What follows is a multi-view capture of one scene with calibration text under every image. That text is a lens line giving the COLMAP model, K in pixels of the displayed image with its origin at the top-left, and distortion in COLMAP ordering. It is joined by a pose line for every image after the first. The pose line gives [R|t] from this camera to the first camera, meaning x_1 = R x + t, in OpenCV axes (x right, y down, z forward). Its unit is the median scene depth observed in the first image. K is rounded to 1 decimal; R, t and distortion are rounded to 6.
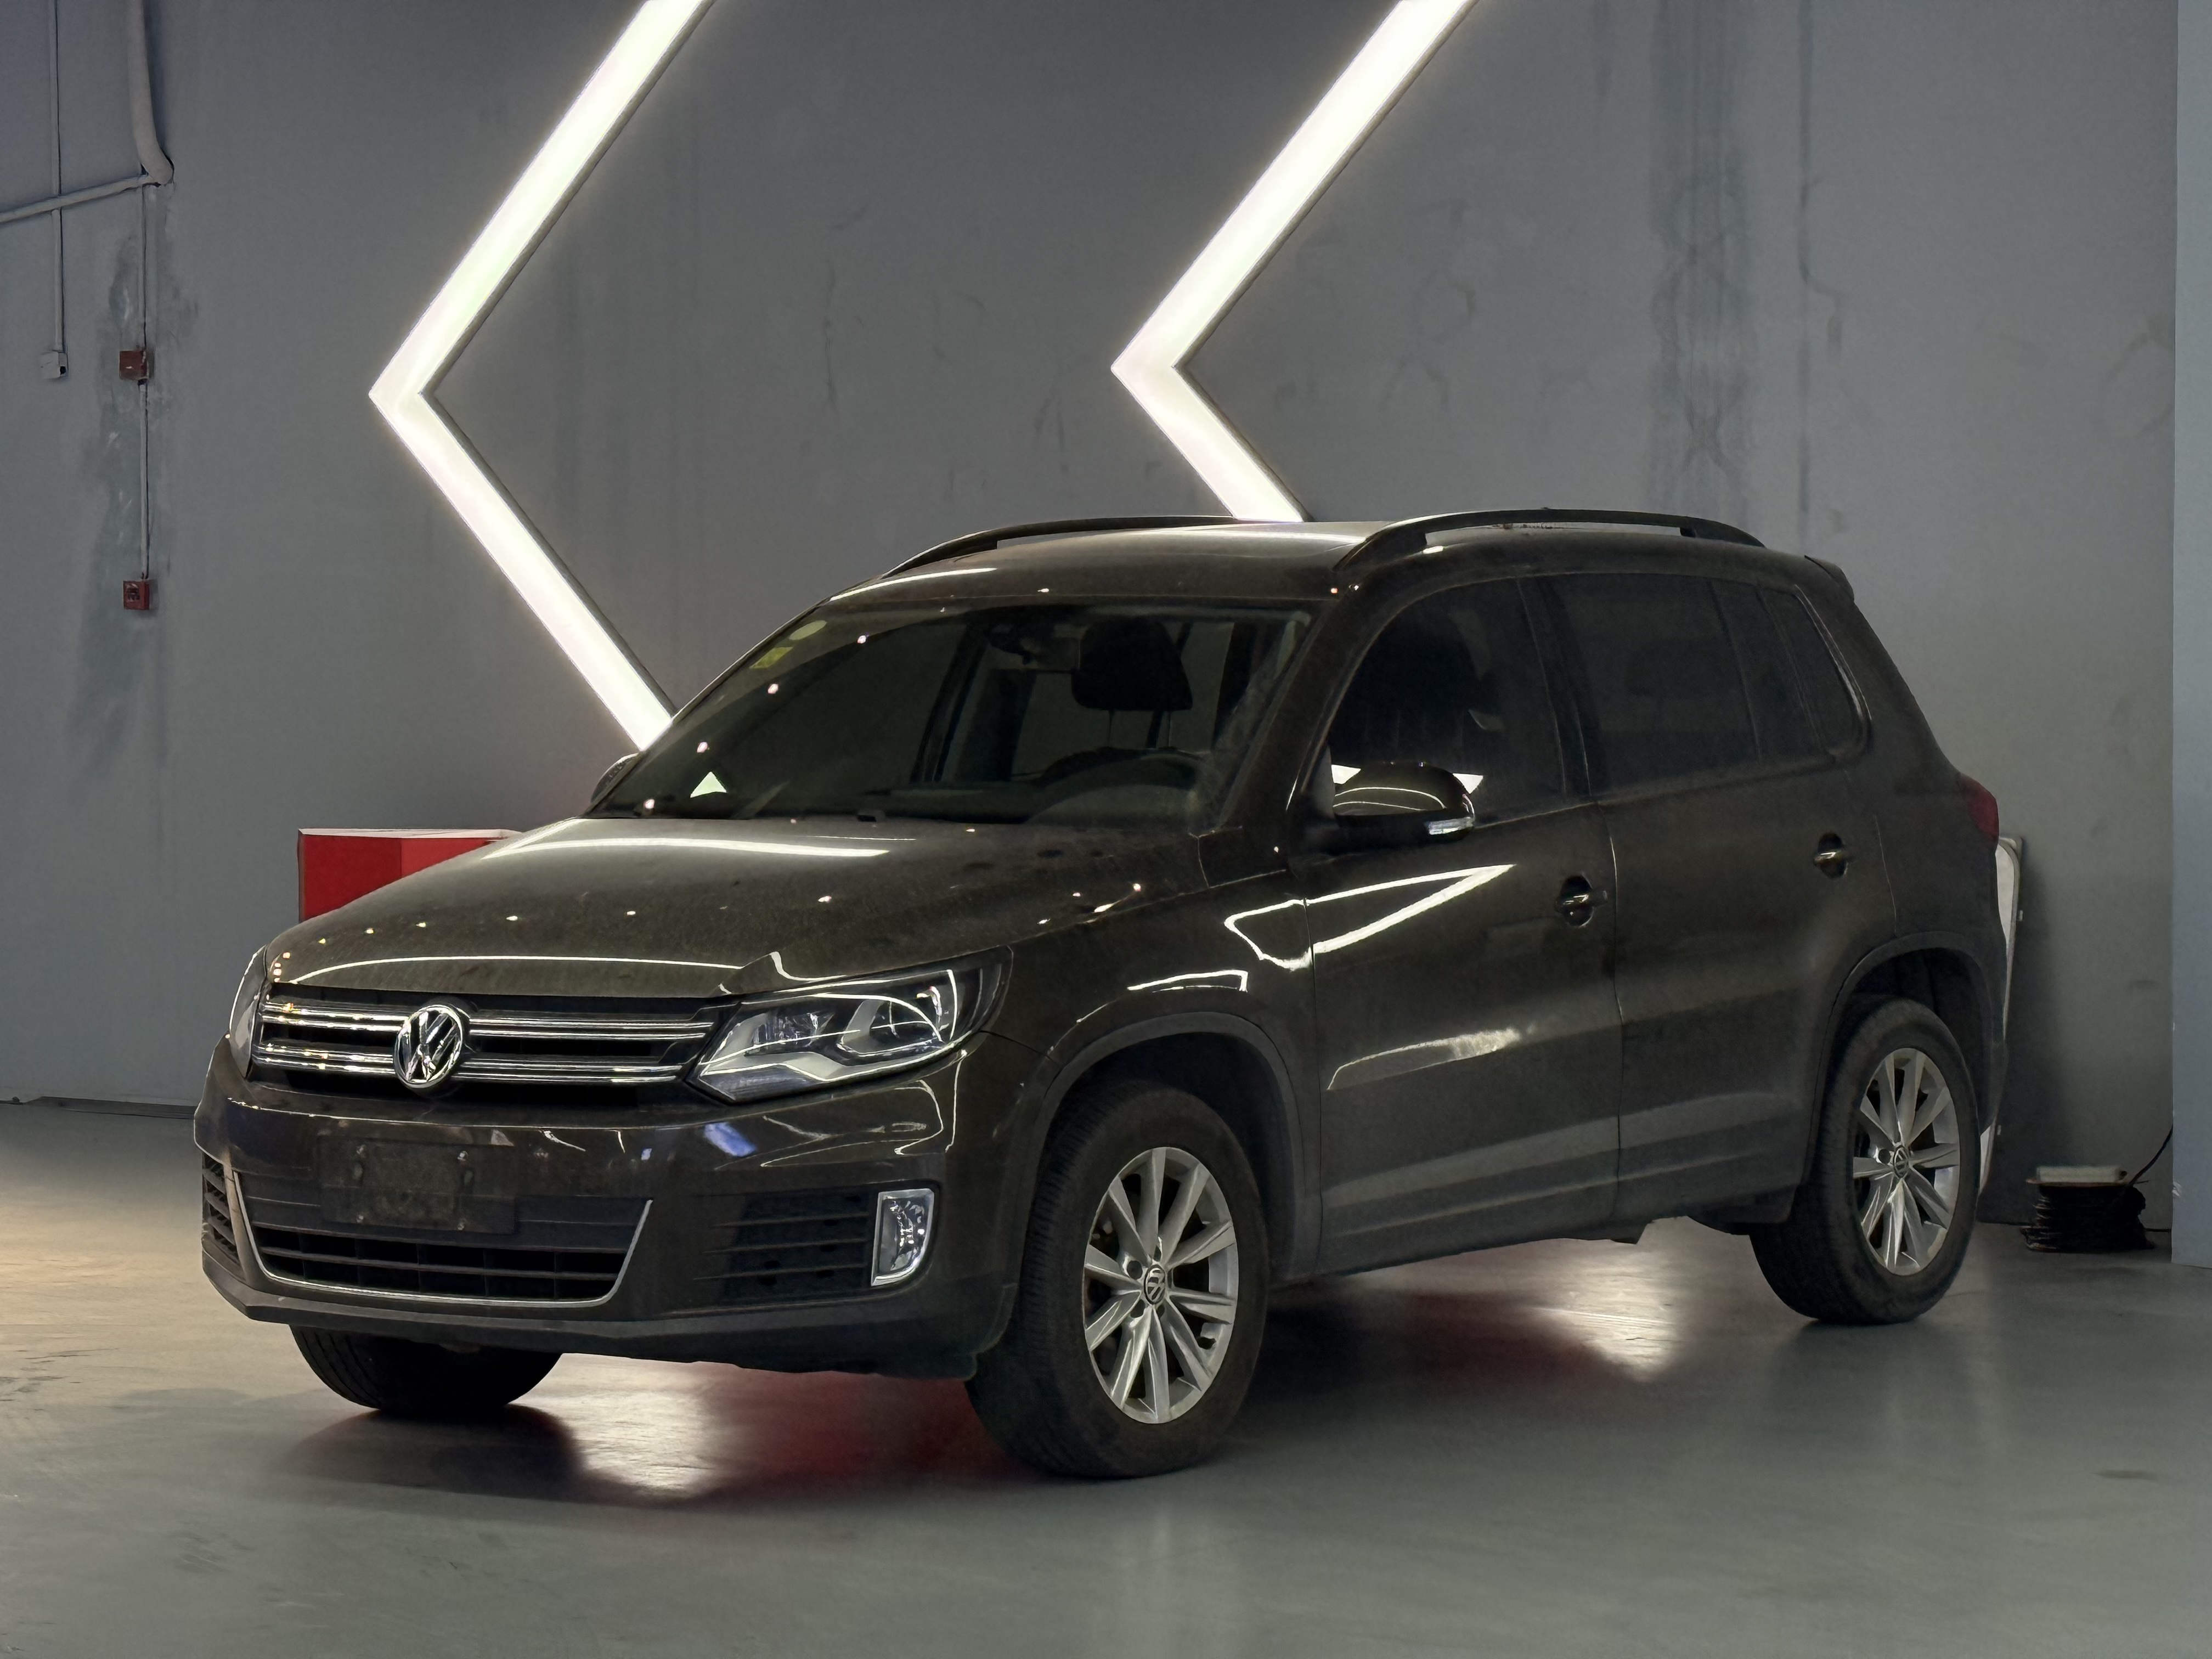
lens RADIAL K [[5936.1, 0, 1006.3], [0, 5936.1, 704.2], [0, 0, 1]] dist [1.840140, 0.000000]
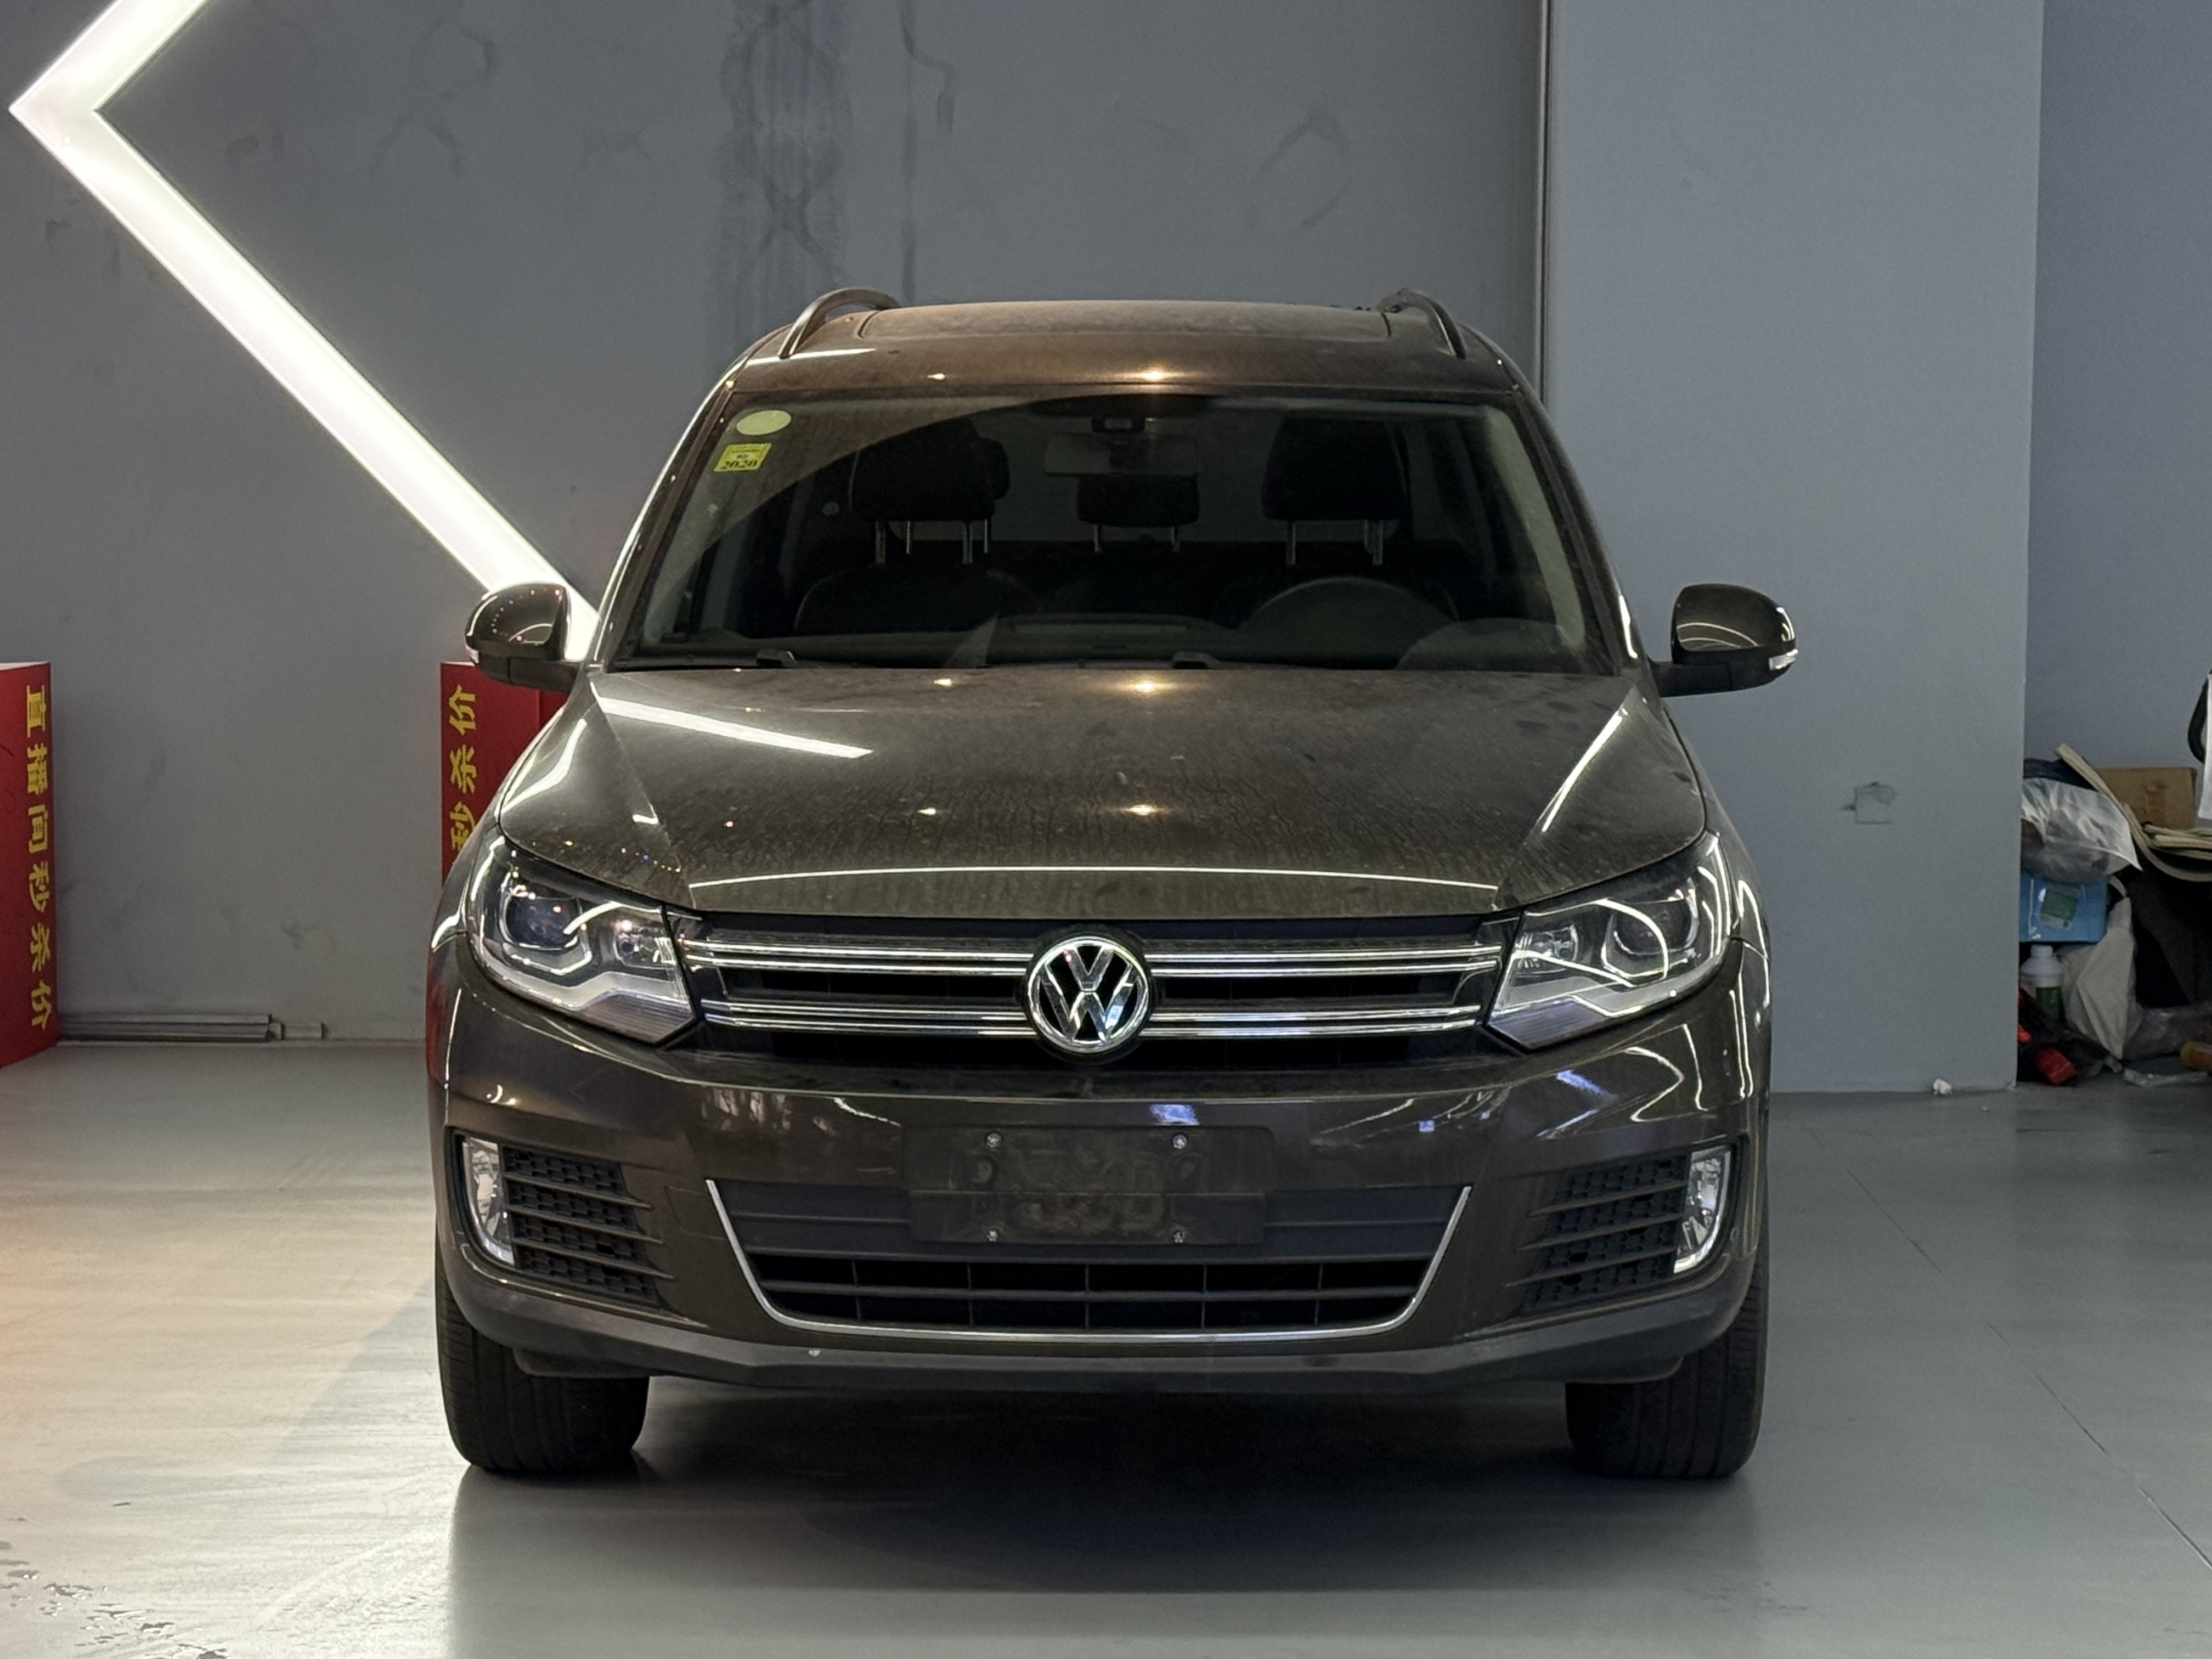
lens RADIAL K [[5106.1, 0, 1137.2], [0, 5106.1, 728.2], [0, 0, 1]] dist [0.424273, 0.000000]
pose [[0.816993, -0.040588, 0.575218, -0.435675], [0.016731, 0.998768, 0.046711, -0.003277], [-0.576405, -0.028539, 0.816665, 0.502354]]
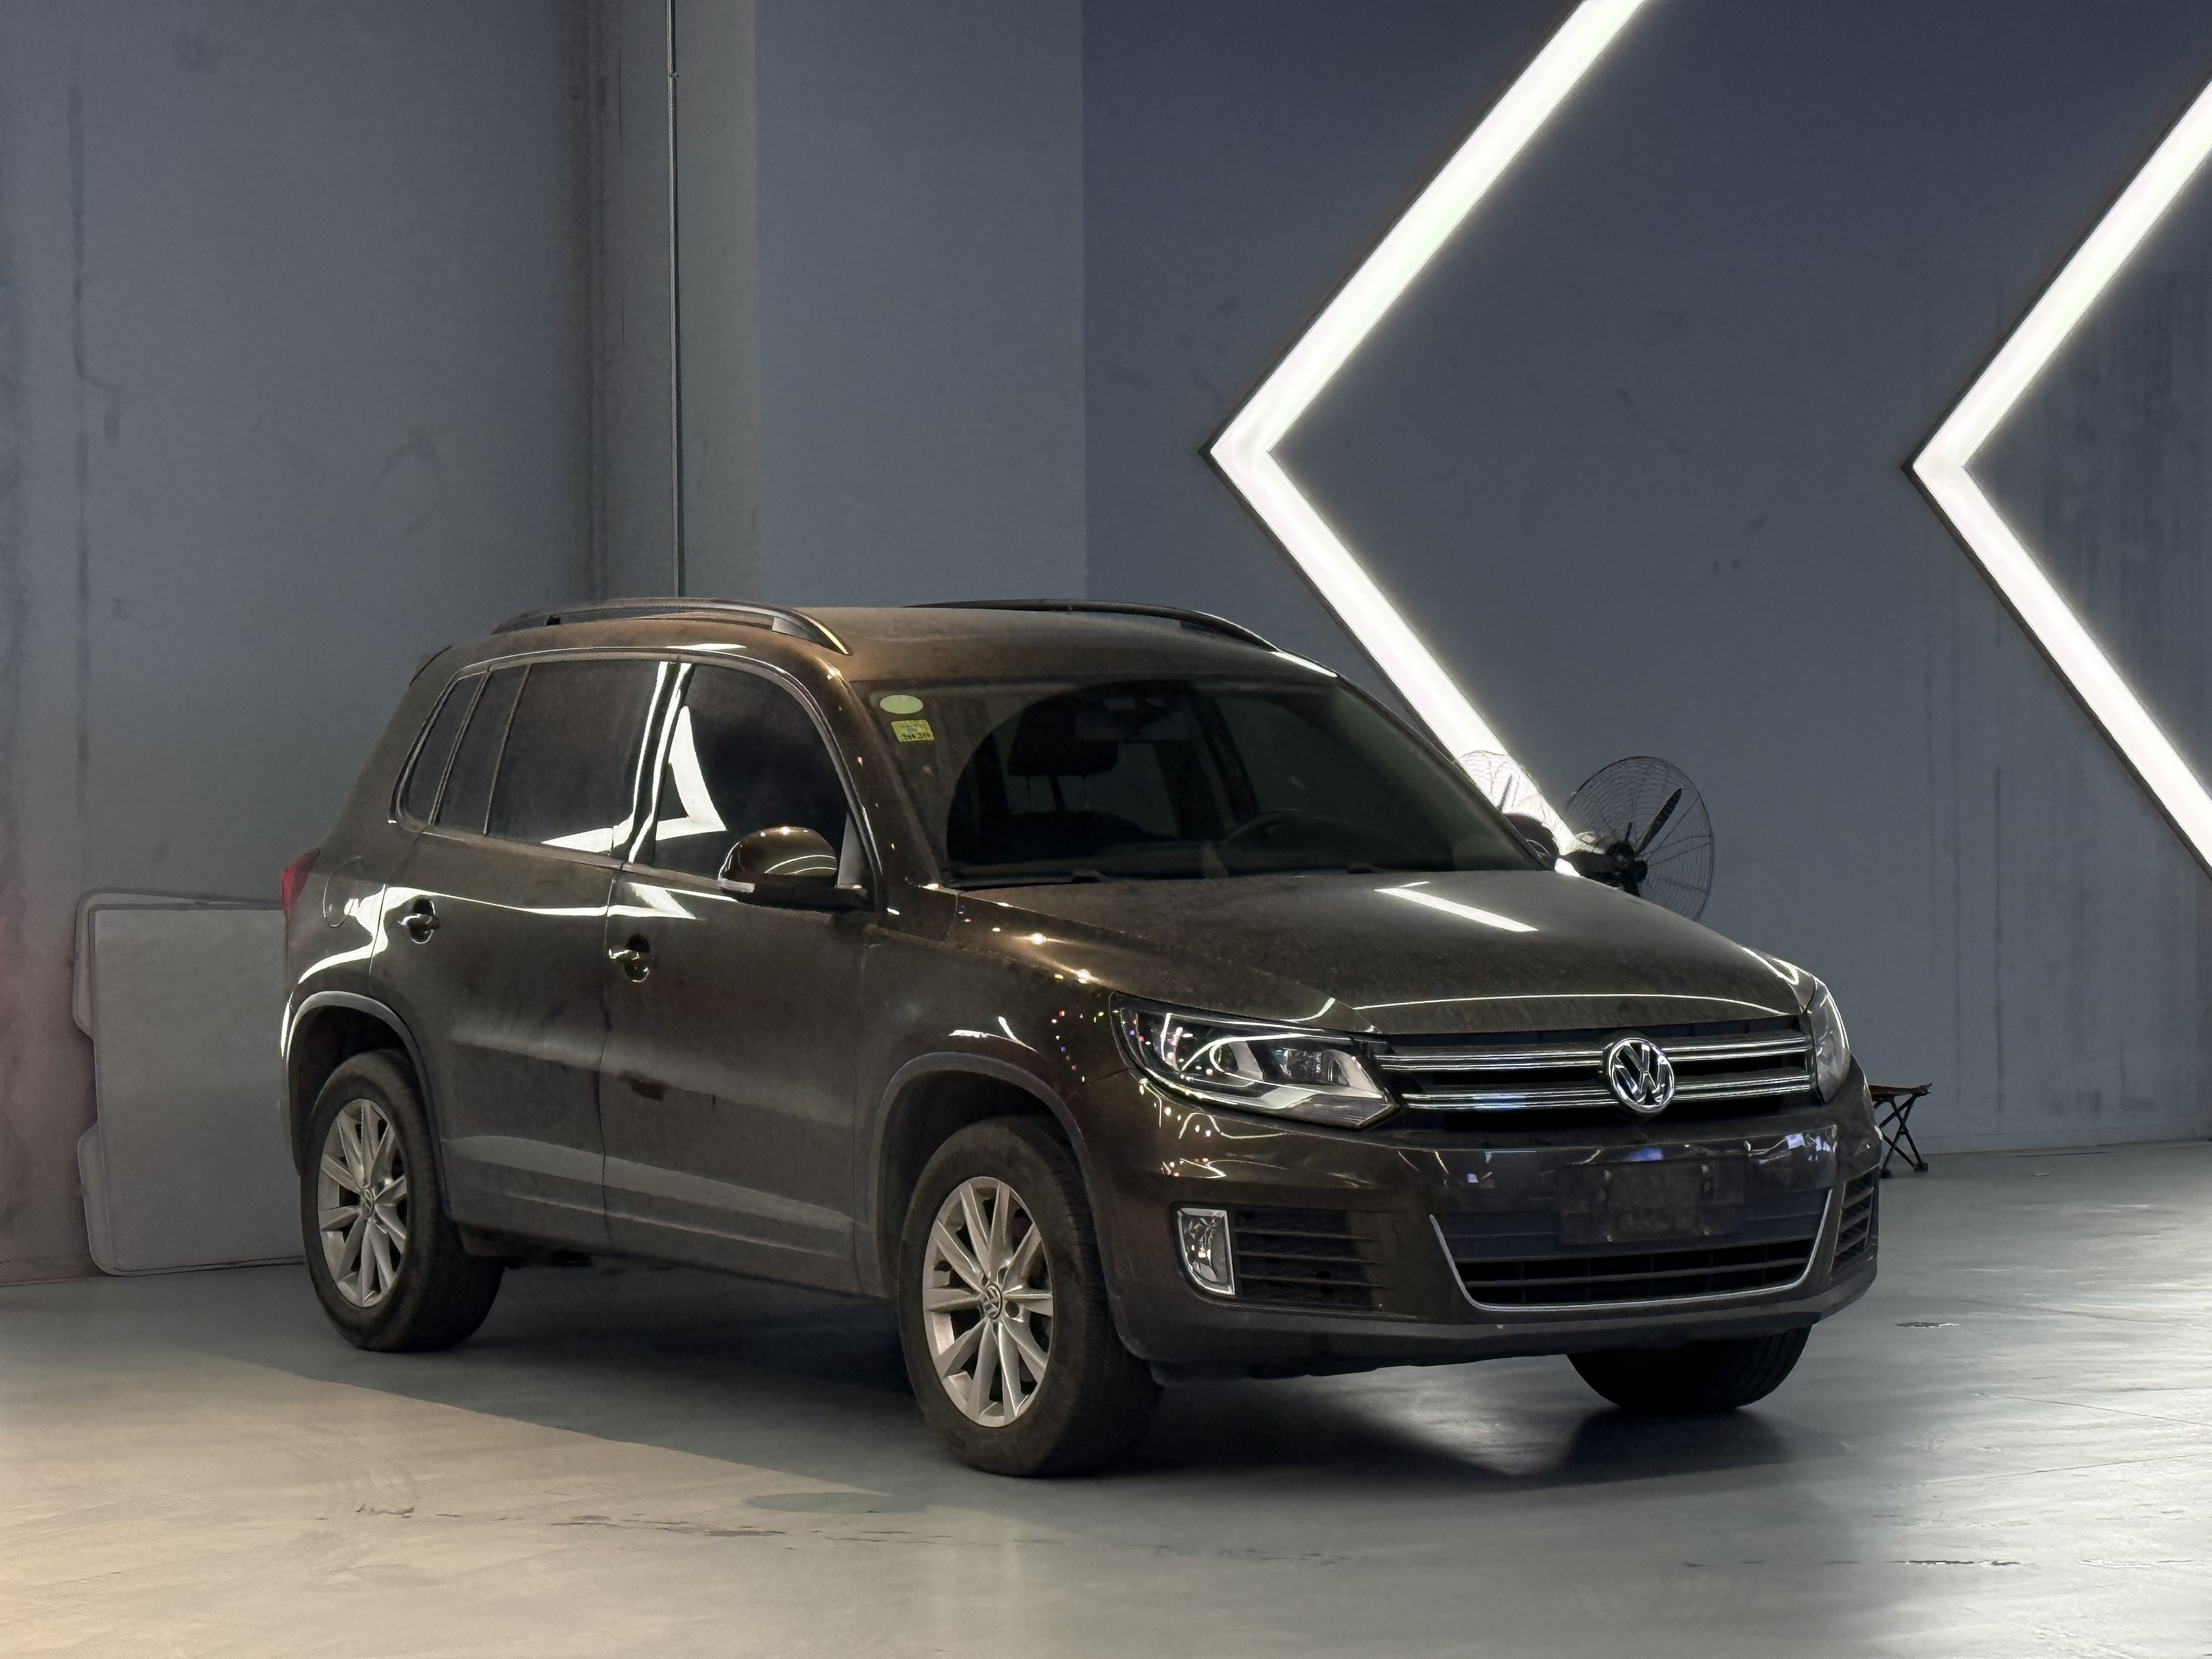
lens RADIAL K [[5795.9, 0, 1101.7], [0, 5795.9, 826.8], [0, 0, 1]] dist [0.941446, 0.000000]
pose [[0.350590, -0.039953, 0.935676, -1.096968], [0.040509, 0.998801, 0.027470, -0.020046], [-0.935652, 0.028273, 0.351789, 0.720369]]
